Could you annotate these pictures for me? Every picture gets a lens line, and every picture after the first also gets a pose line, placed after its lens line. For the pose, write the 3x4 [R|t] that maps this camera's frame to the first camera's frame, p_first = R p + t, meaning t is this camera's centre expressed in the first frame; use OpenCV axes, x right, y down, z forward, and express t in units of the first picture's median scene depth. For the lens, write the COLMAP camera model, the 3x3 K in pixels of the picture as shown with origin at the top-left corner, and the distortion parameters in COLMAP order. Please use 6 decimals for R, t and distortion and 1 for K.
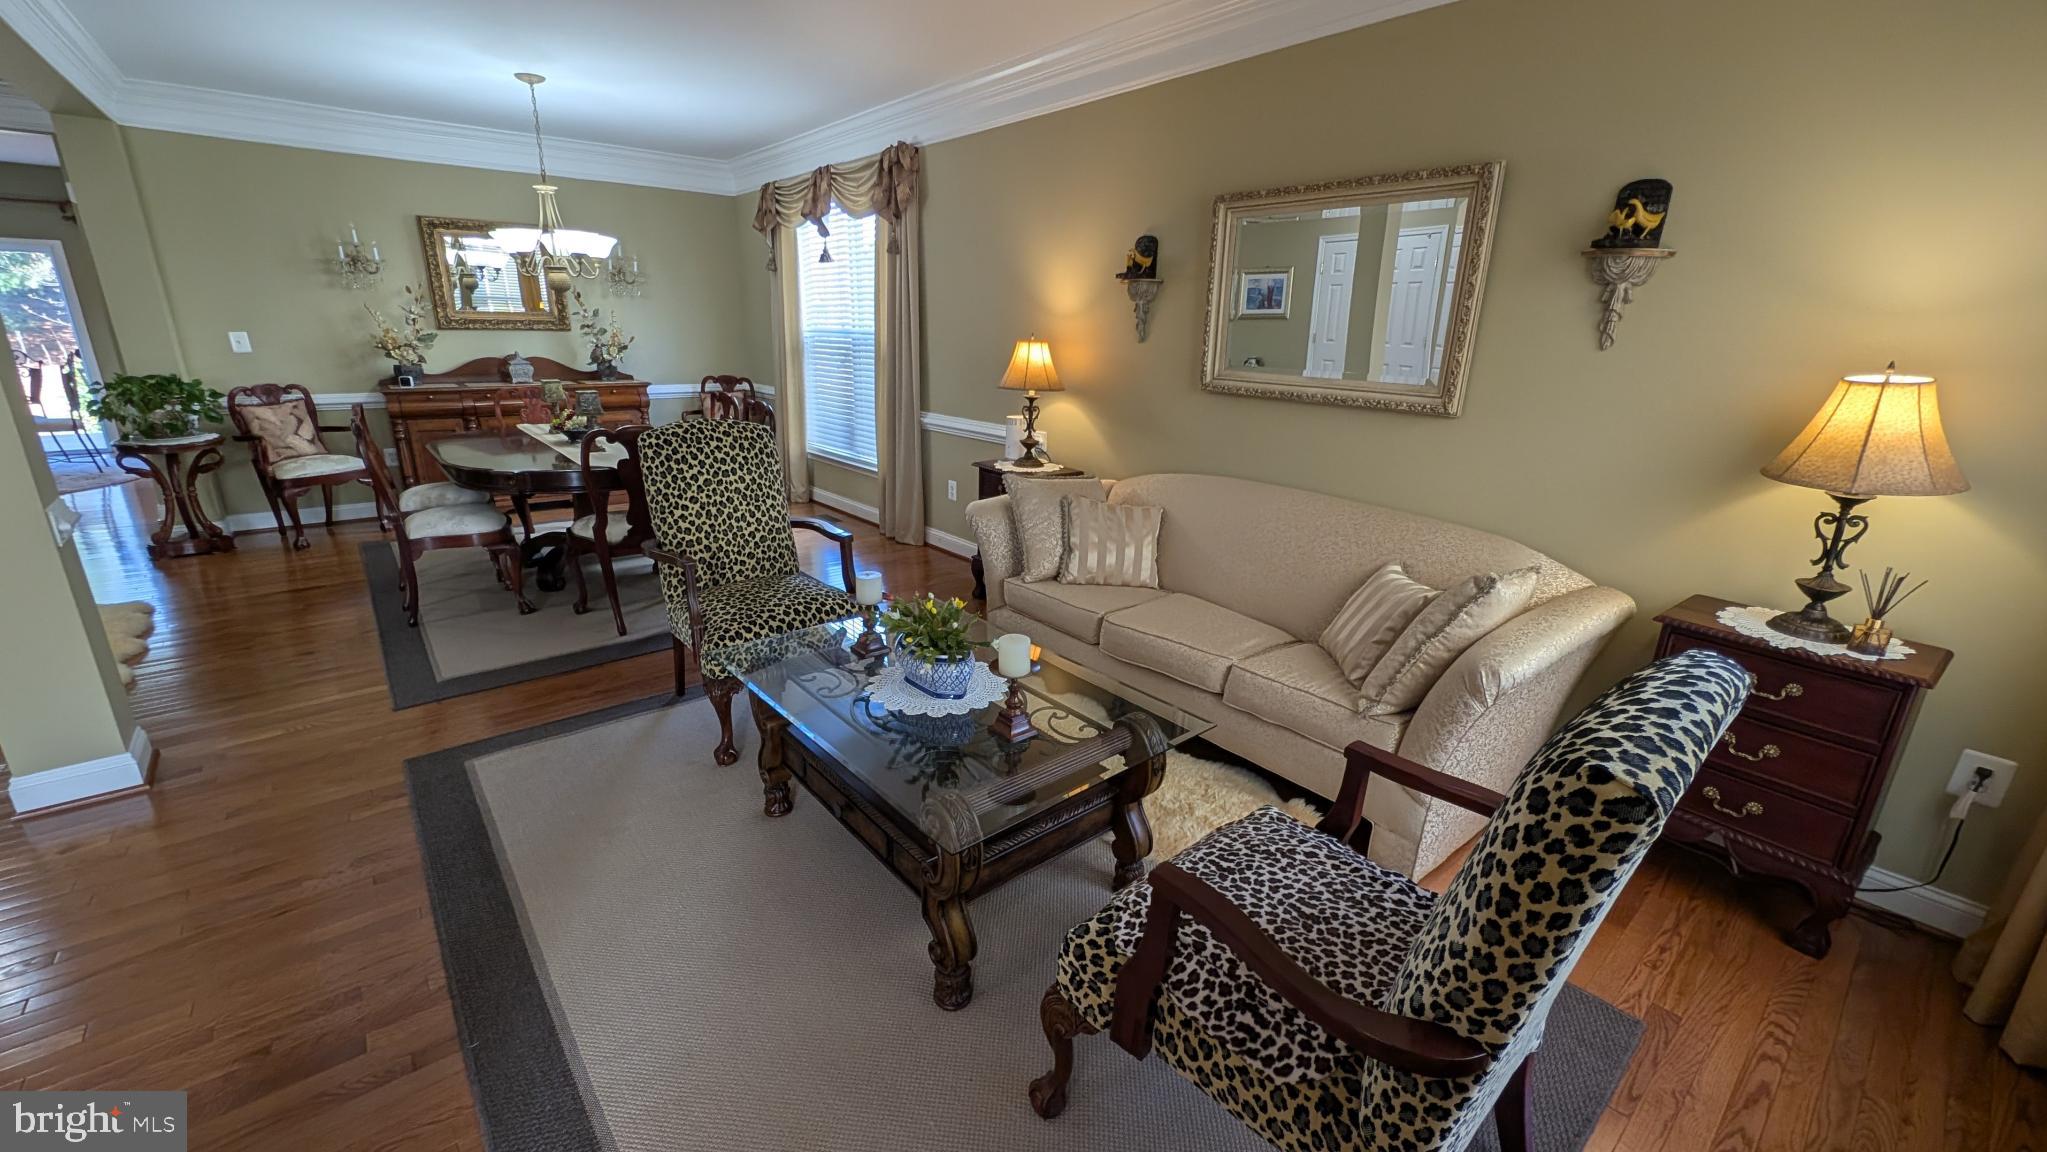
lens RADIAL K [[795.0, 0, 1023.5], [0, 795.0, 576.0], [0, 0, 1]] dist [-0.010547, -0.000308]
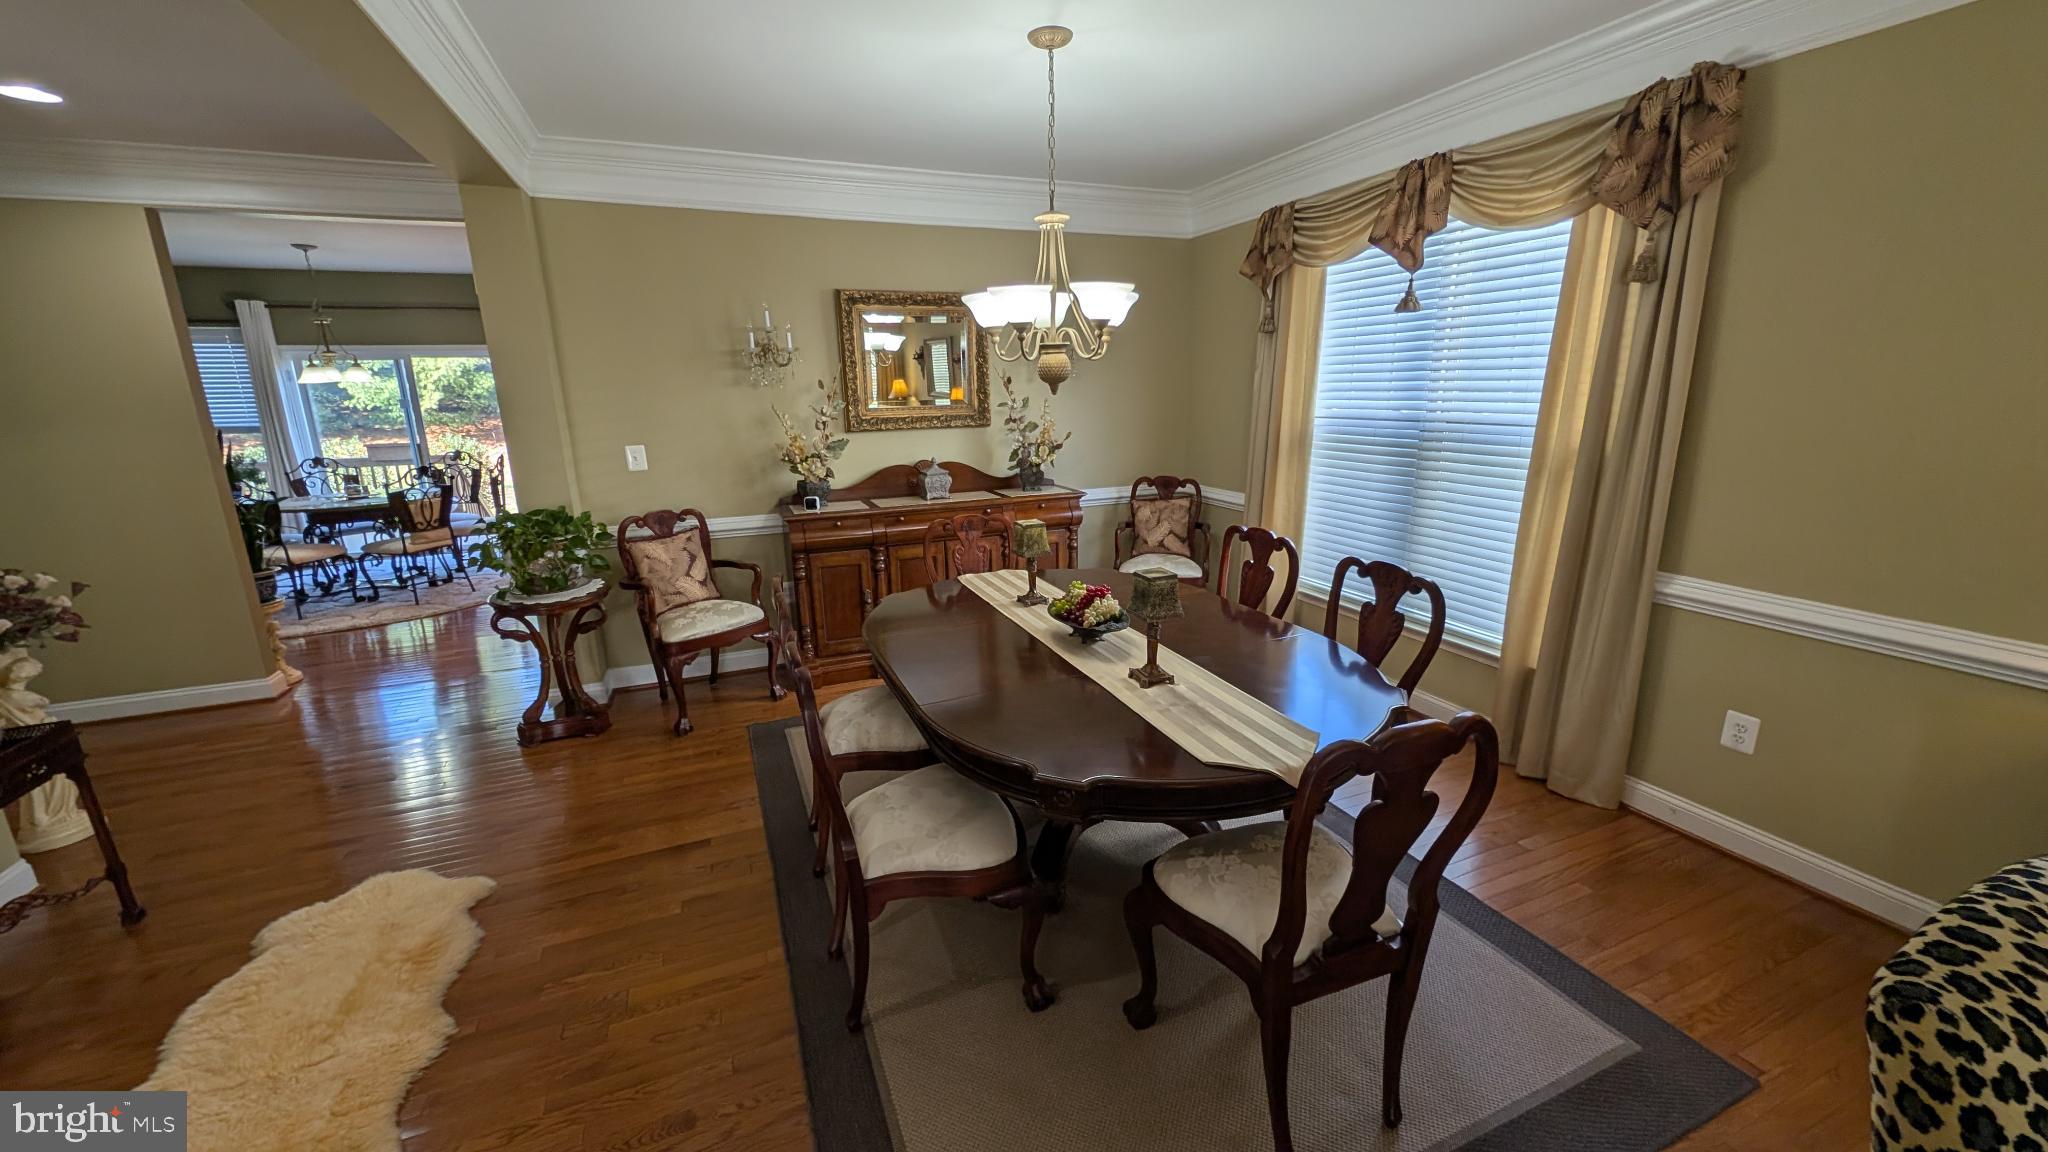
lens RADIAL K [[767.0, 0, 1024.0], [0, 767.0, 576.0], [0, 0, 1]] dist [0.011518, -0.006006]
pose [[0.950057, 0.034271, -0.310189, -0.360023], [-0.053052, 0.997221, -0.052311, -0.150710], [0.307534, 0.066154, 0.949235, 0.369391]]
